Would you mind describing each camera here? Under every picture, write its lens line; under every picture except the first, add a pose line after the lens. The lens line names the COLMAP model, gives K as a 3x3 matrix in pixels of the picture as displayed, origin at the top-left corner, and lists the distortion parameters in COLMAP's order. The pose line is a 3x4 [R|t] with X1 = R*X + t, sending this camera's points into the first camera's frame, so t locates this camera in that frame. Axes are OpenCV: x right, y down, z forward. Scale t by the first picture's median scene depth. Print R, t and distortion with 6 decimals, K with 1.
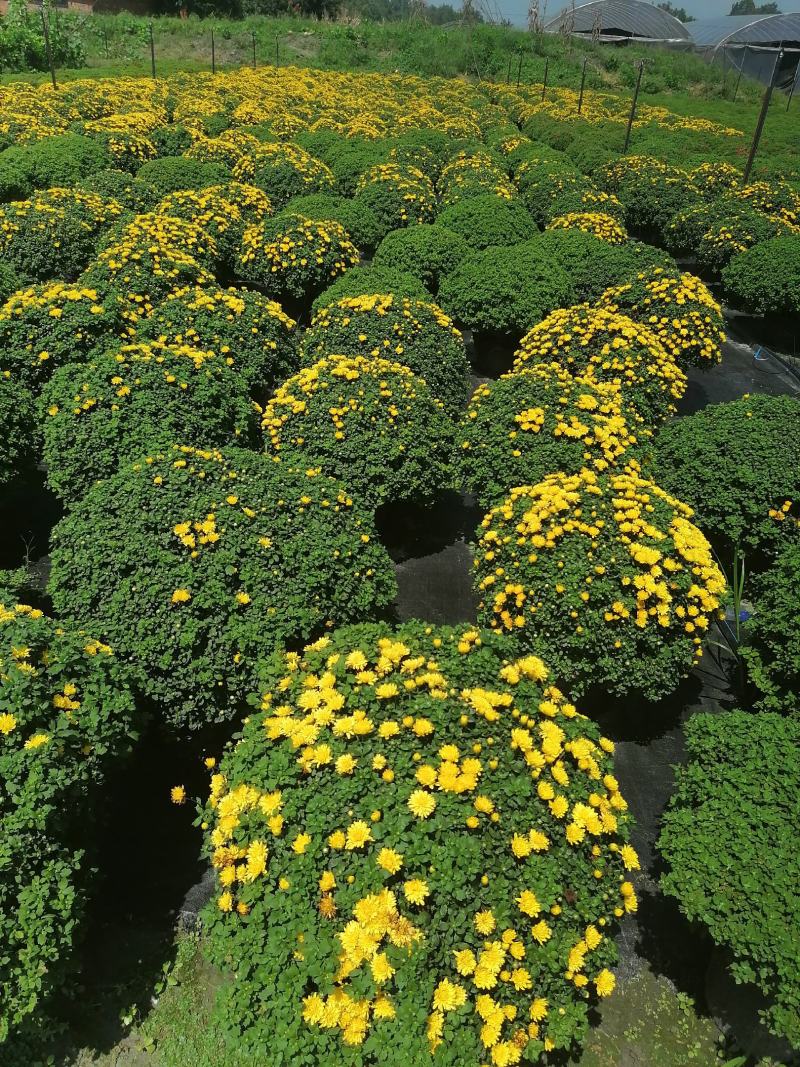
lens RADIAL K [[818.2, 0, 400.0], [0, 818.2, 533.5], [0, 0, 1]] dist [0.001660, -0.048956]
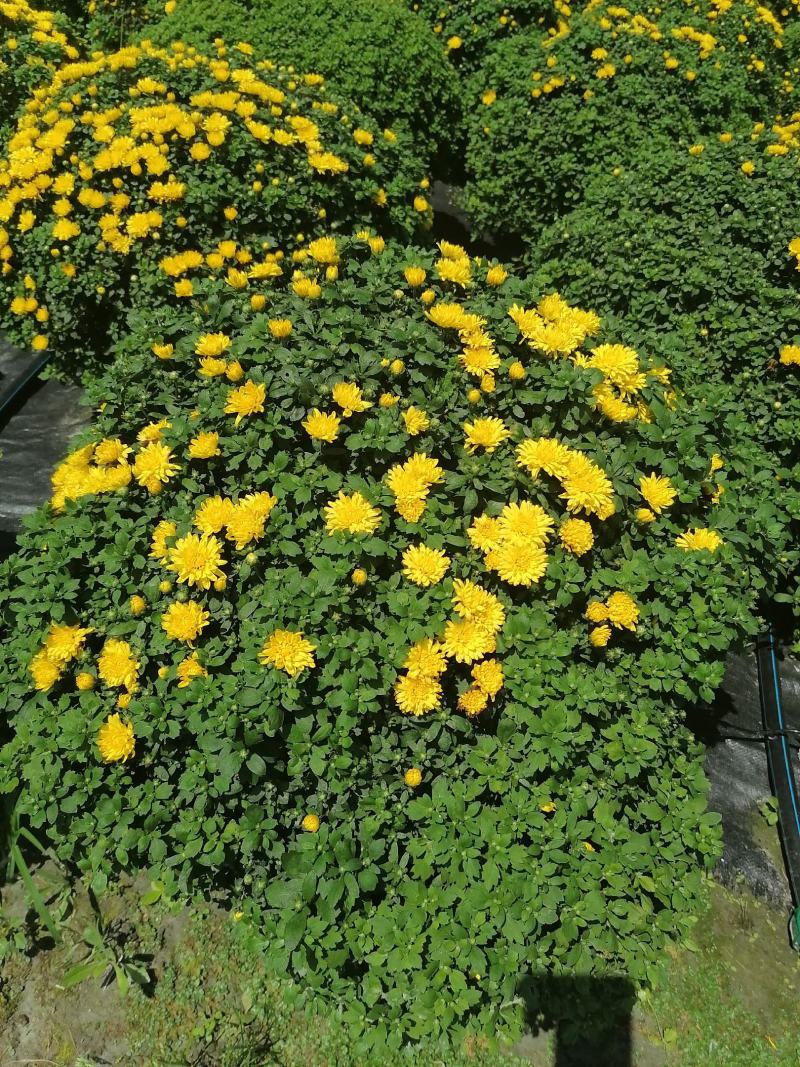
lens RADIAL K [[818.2, 0, 400.0], [0, 818.2, 533.5], [0, 0, 1]] dist [0.001660, -0.048956]
pose [[0.946065, 0.229147, -0.229027, -0.254496], [-0.179372, 0.959161, 0.218716, 0.083257], [0.269792, -0.165839, 0.948530, 0.230505]]
